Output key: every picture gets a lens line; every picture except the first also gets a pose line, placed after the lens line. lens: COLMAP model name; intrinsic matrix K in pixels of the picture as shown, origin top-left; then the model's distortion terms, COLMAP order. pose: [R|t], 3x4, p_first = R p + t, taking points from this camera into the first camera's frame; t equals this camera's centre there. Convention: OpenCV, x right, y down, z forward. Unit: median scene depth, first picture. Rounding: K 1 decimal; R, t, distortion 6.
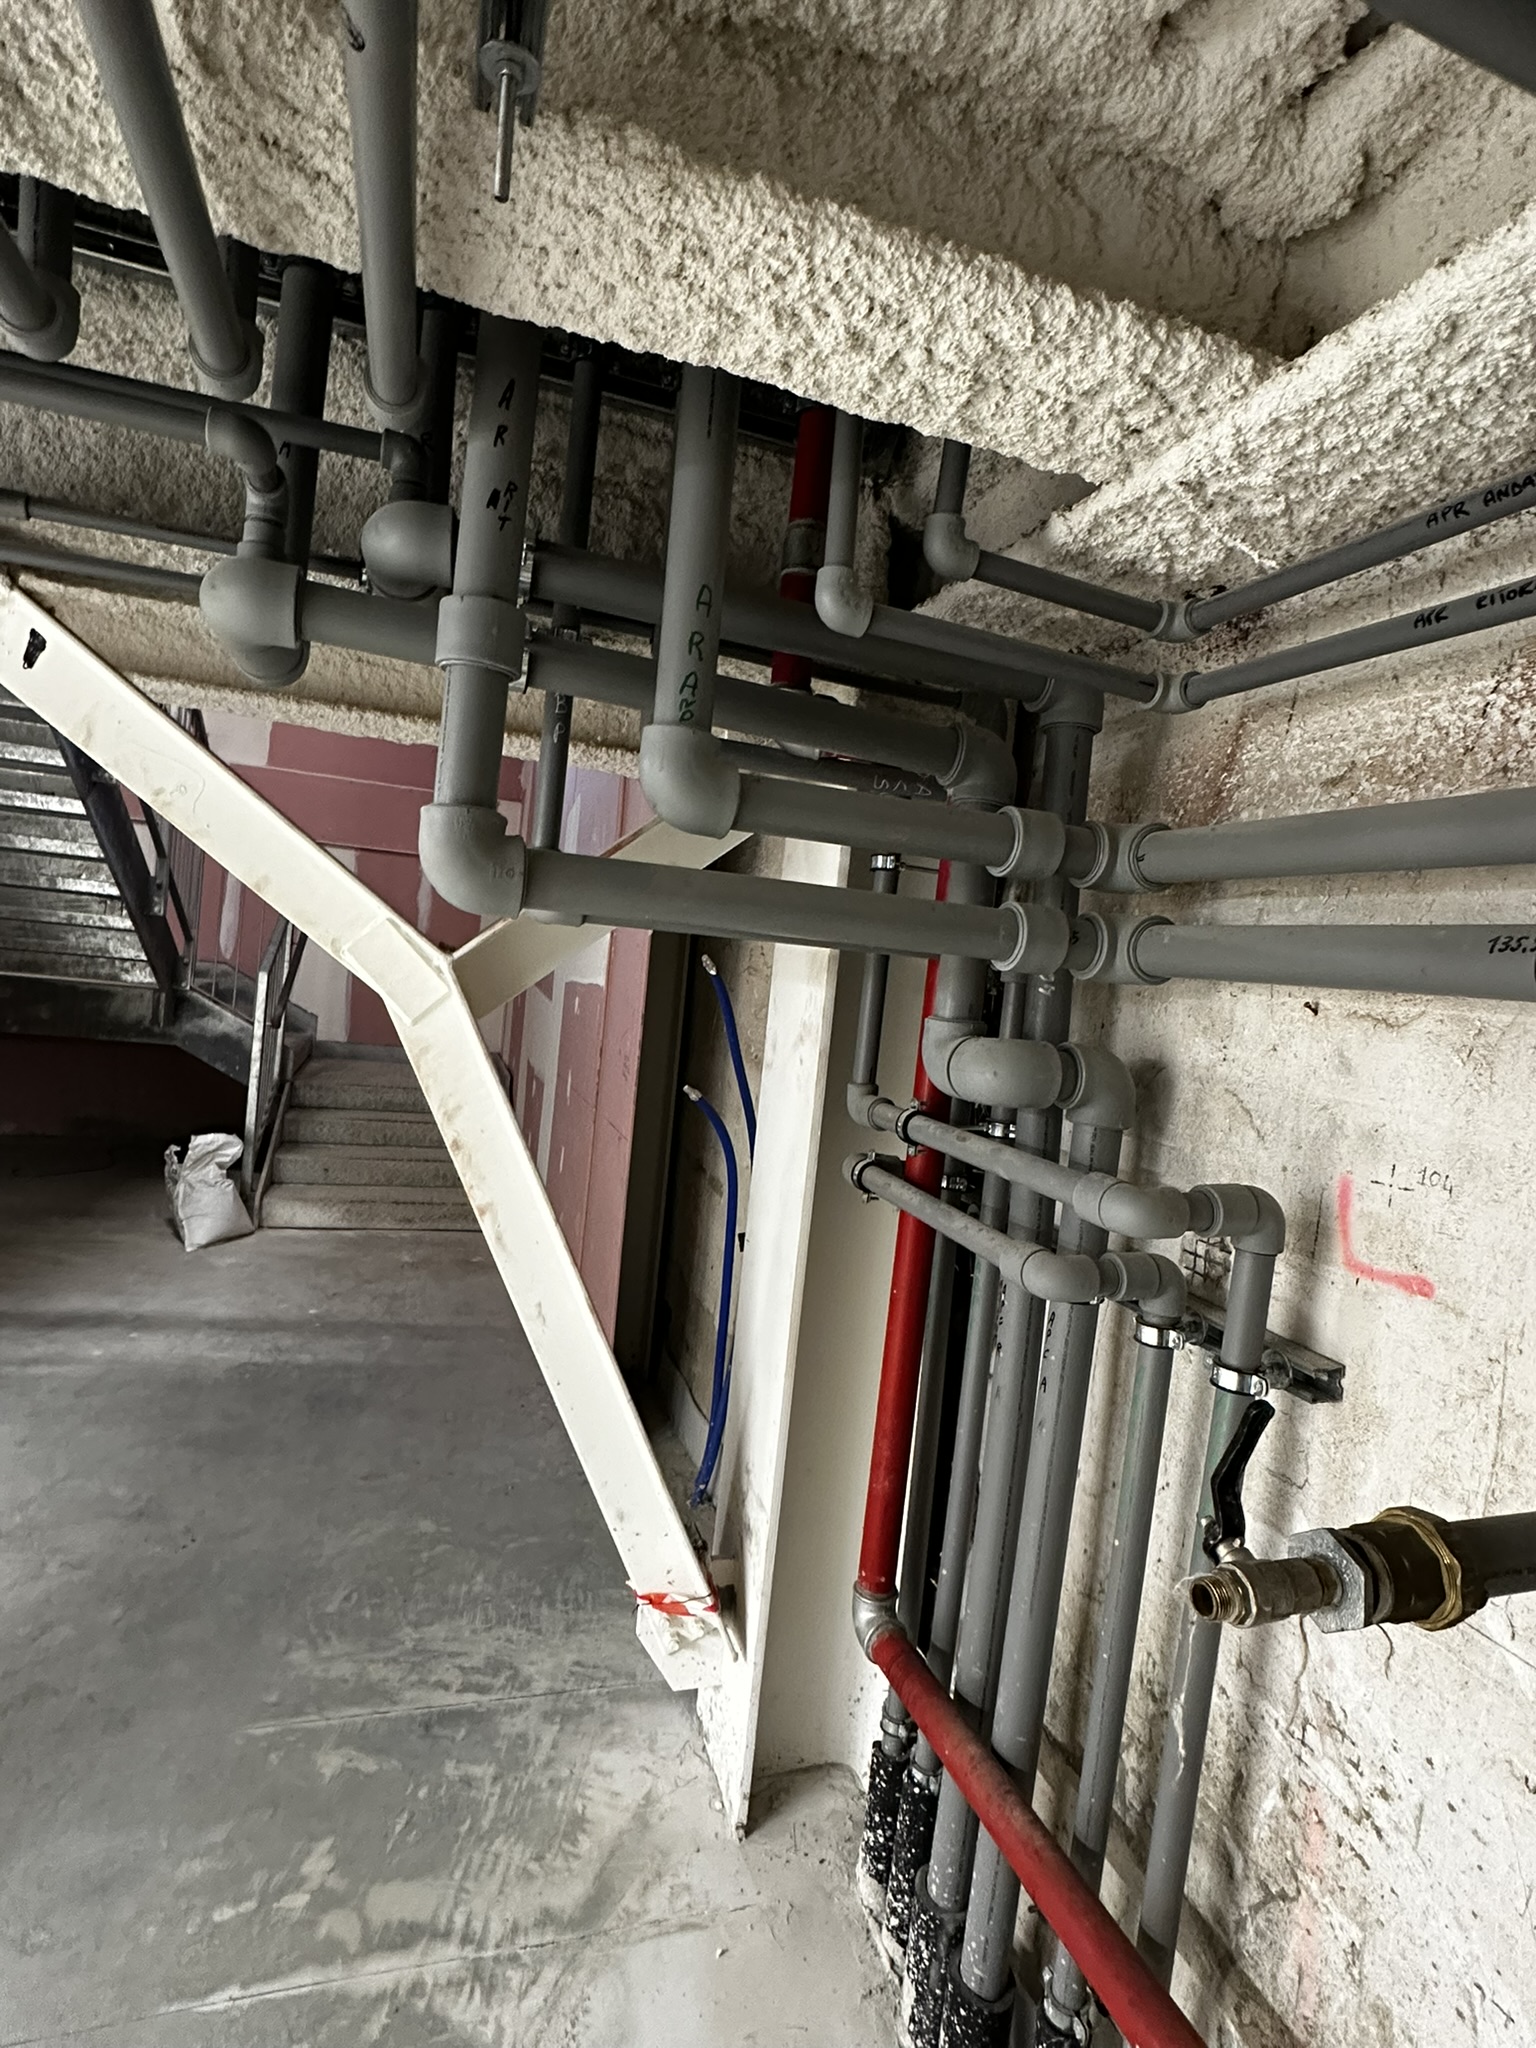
lens RADIAL K [[1034.1, 0, 759.1], [0, 1034.1, 1026.1], [0, 0, 1]] dist [-0.011798, 0.001859]
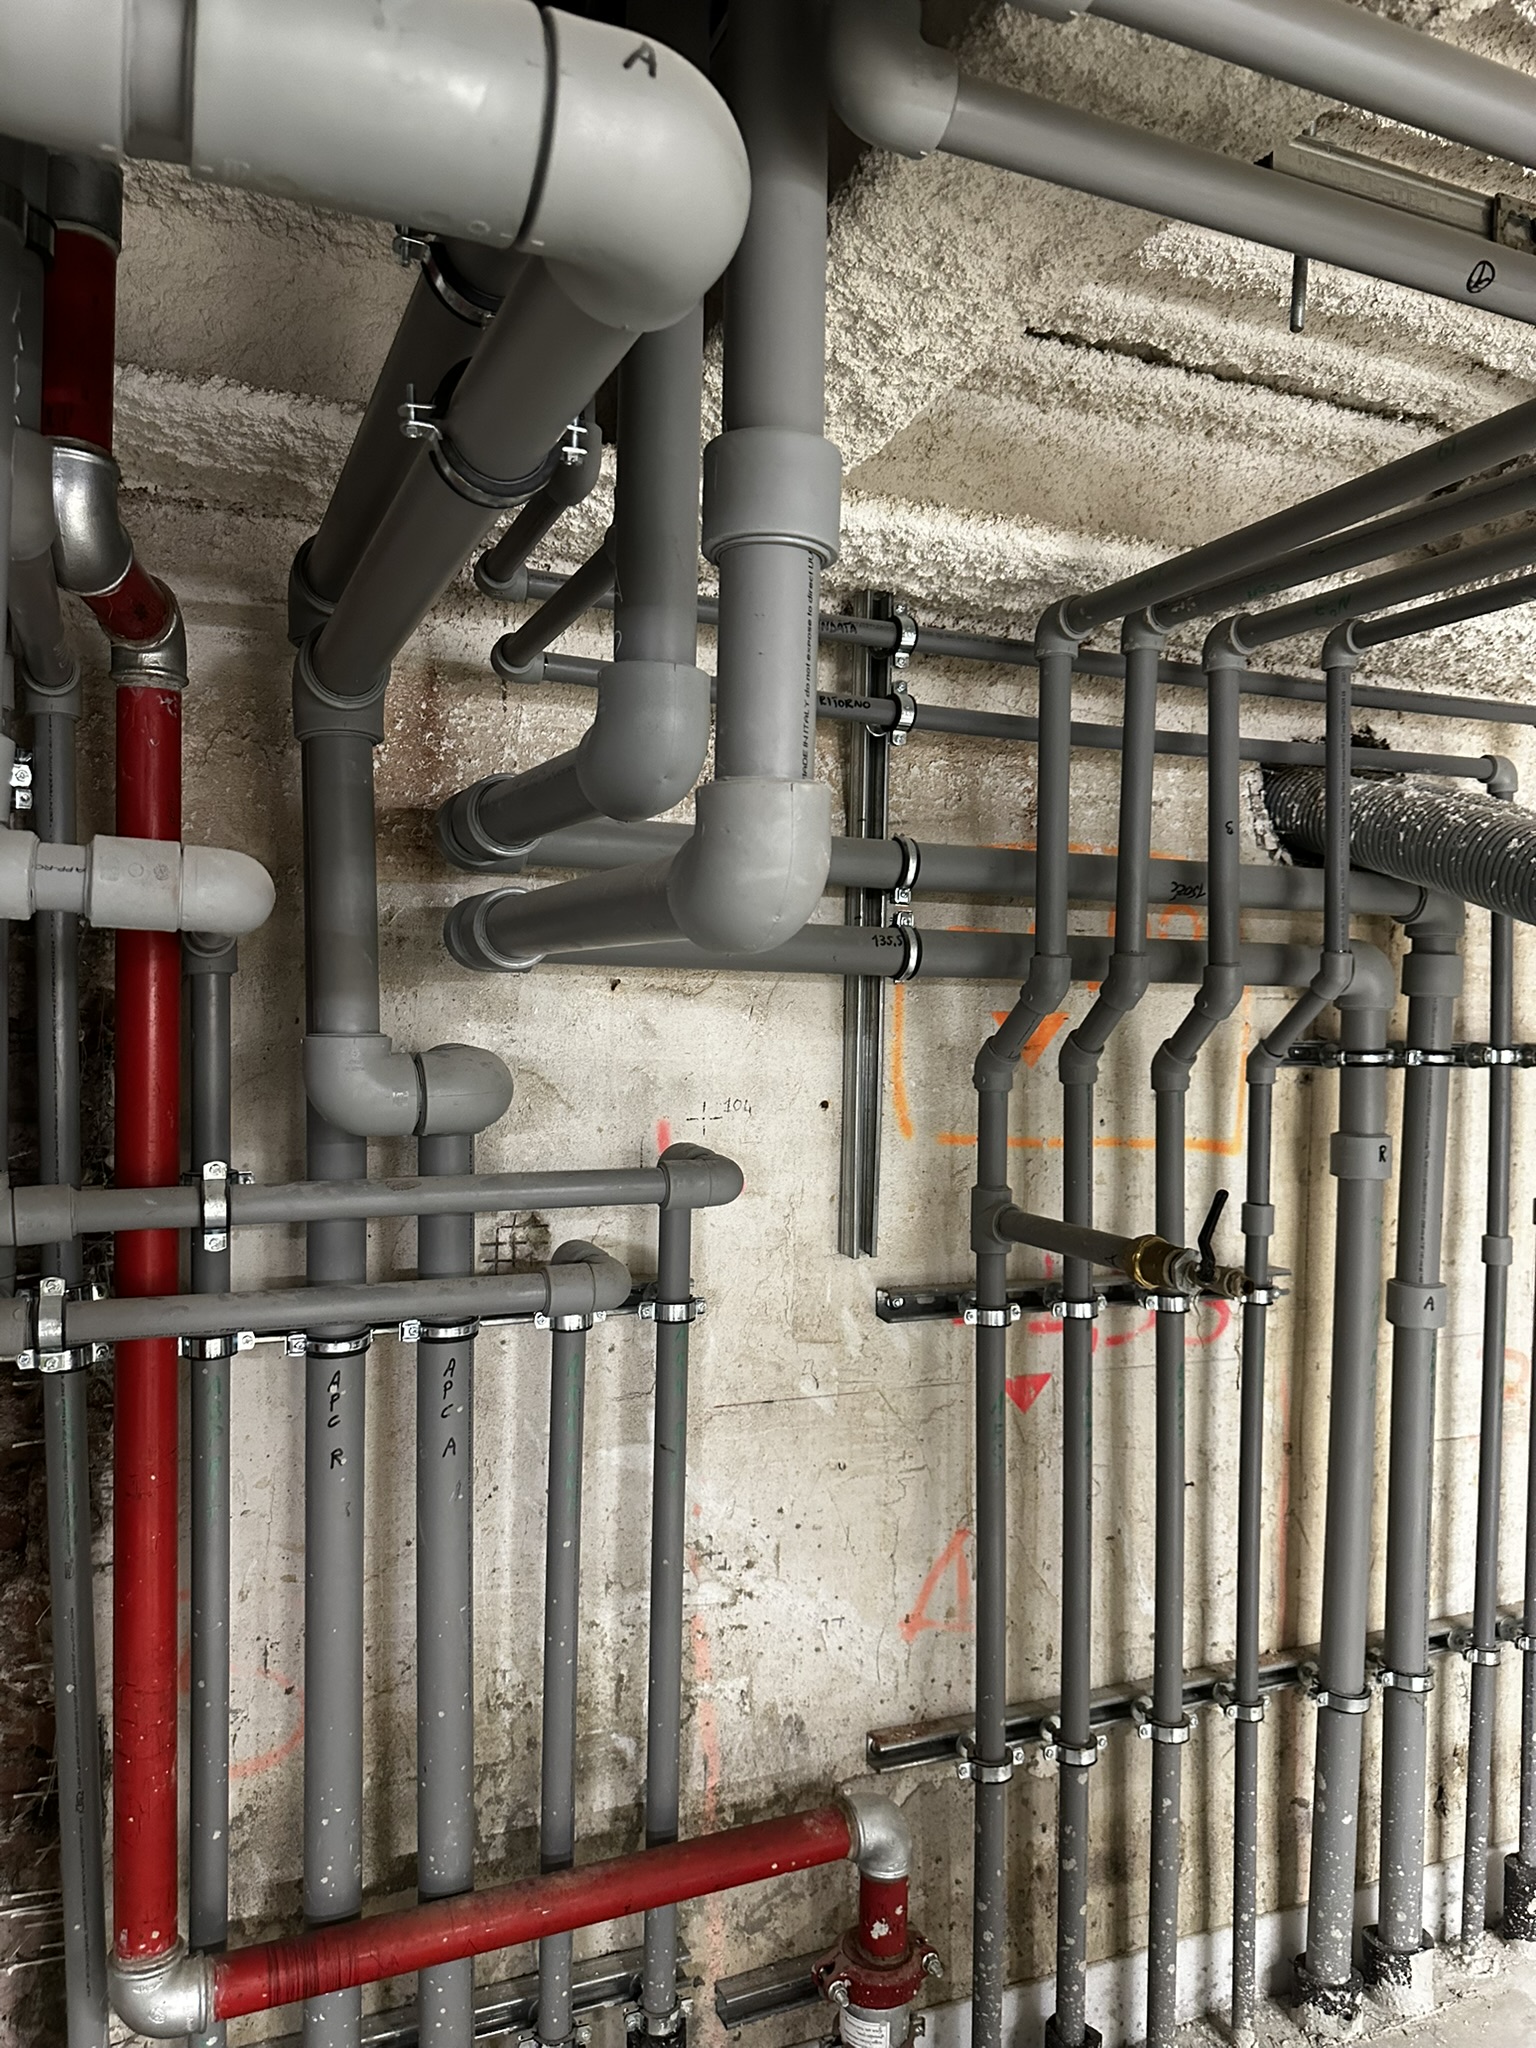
lens RADIAL K [[1424.4, 0, 766.0], [0, 1424.4, 1045.5], [0, 0, 1]] dist [0.070302, -0.038897]
pose [[-0.080932, -0.123859, 0.988994, -1.053592], [0.033271, 0.991360, 0.126878, -0.147344], [-0.996164, 0.043174, -0.076112, 0.983333]]
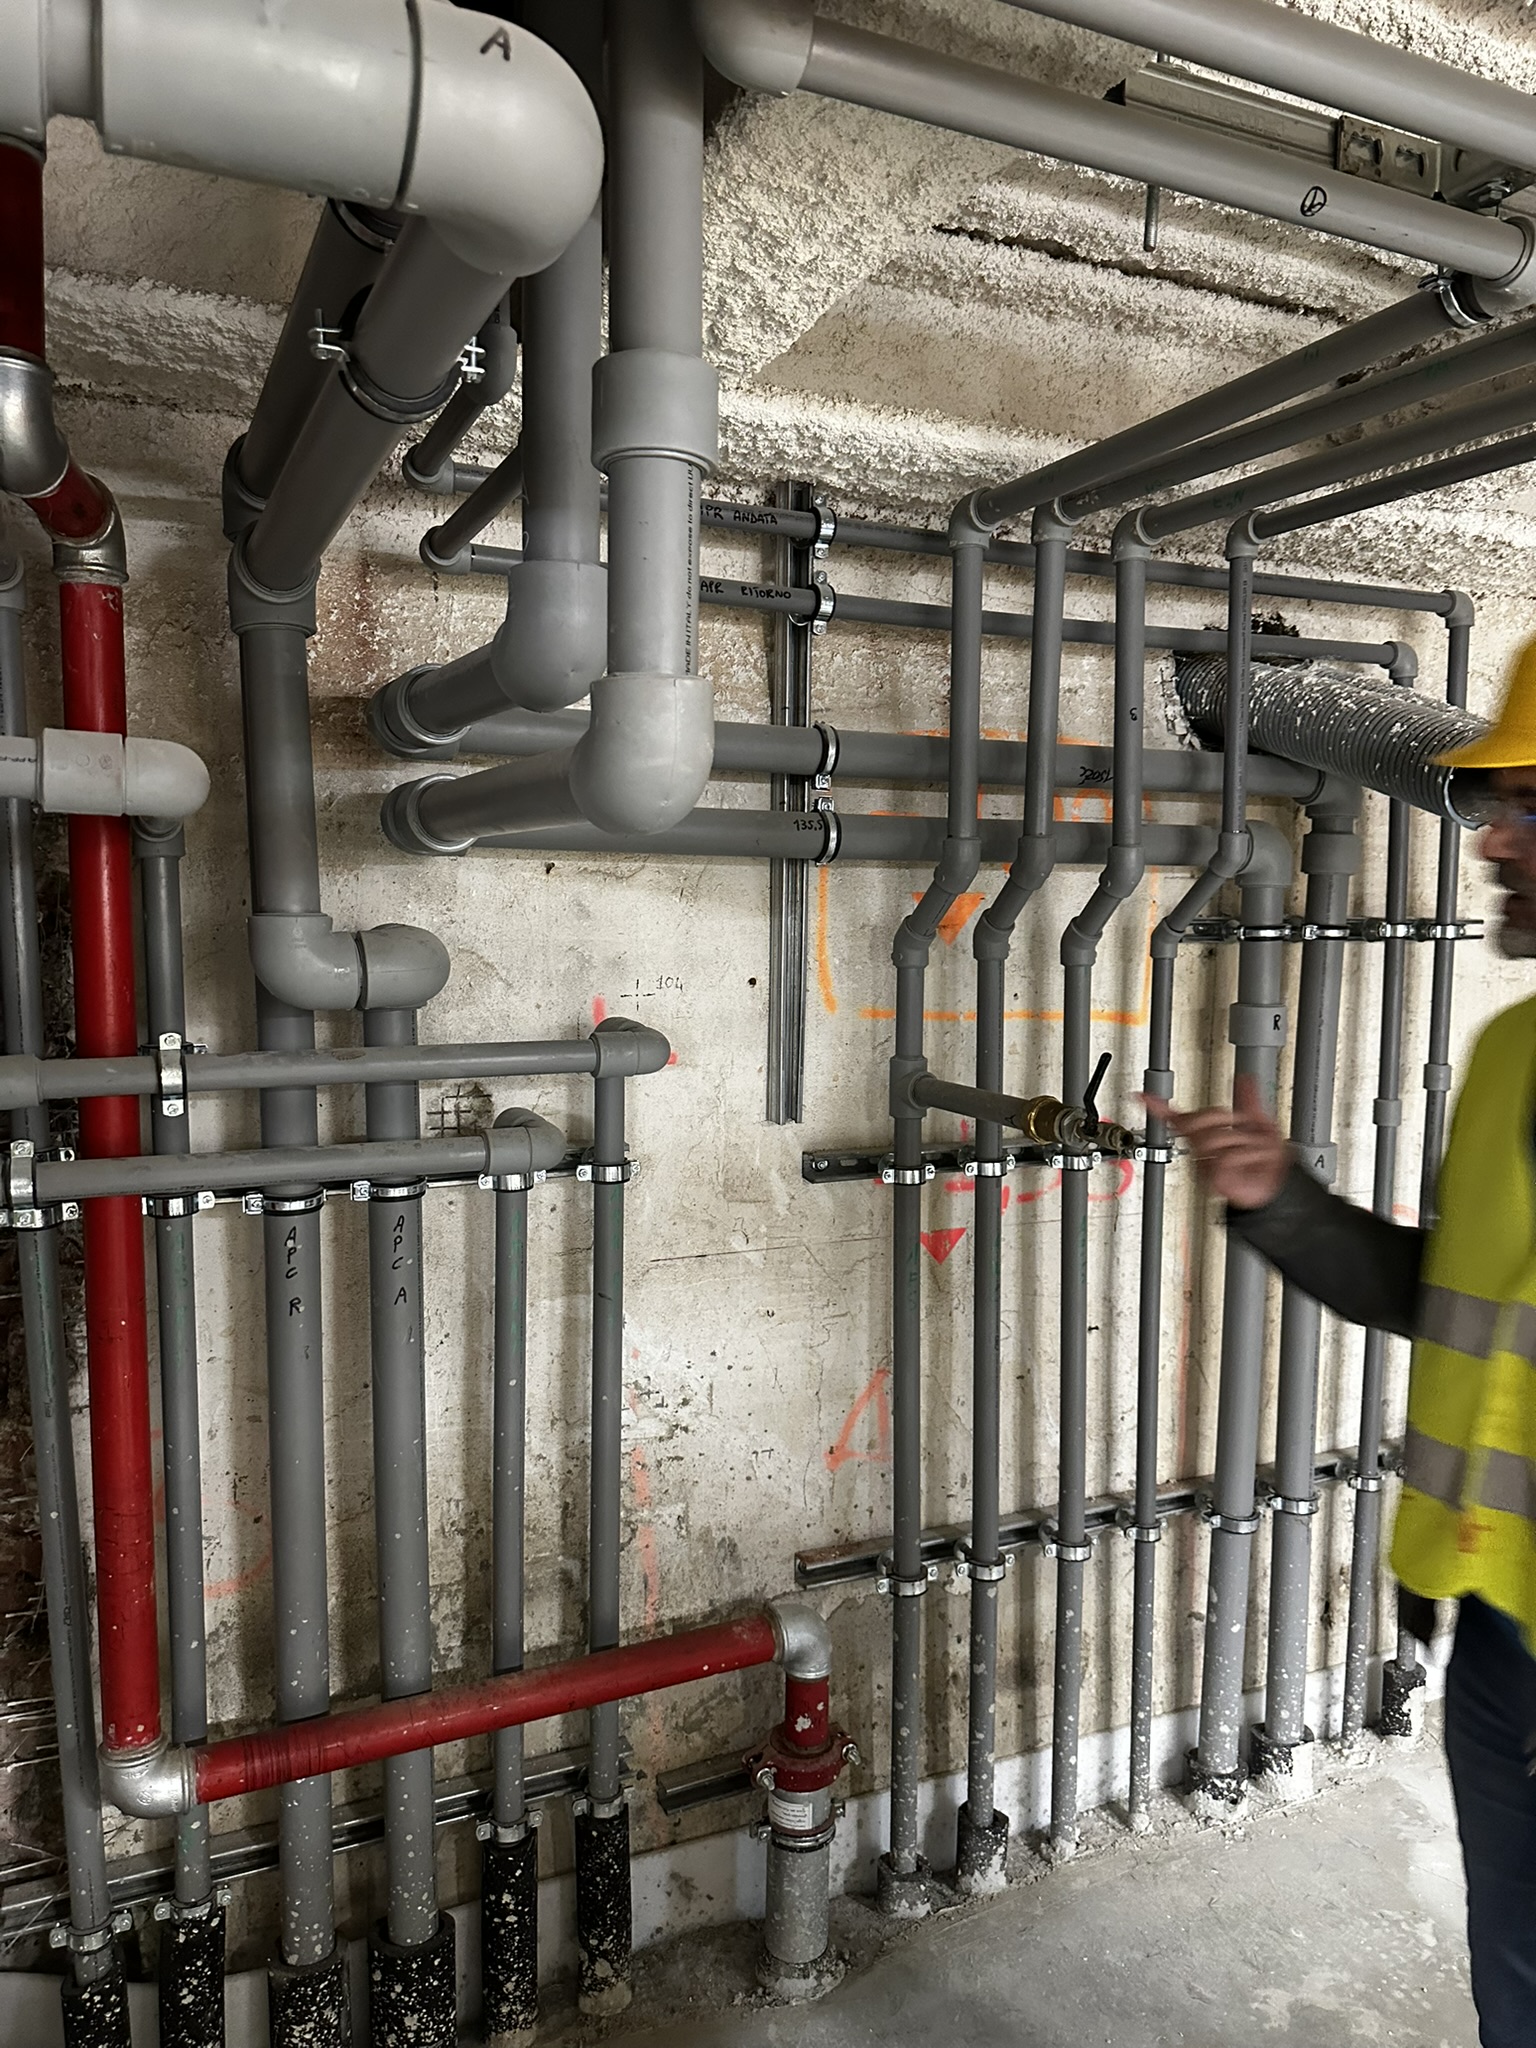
lens RADIAL K [[1424.4, 0, 759.9], [0, 1424.4, 1024.2], [0, 0, 1]] dist [0.070302, -0.038897]
pose [[-0.099842, -0.185912, 0.977481, -1.156585], [0.037379, 0.980995, 0.190398, -0.147615], [-0.994301, 0.055547, -0.090996, 0.944431]]
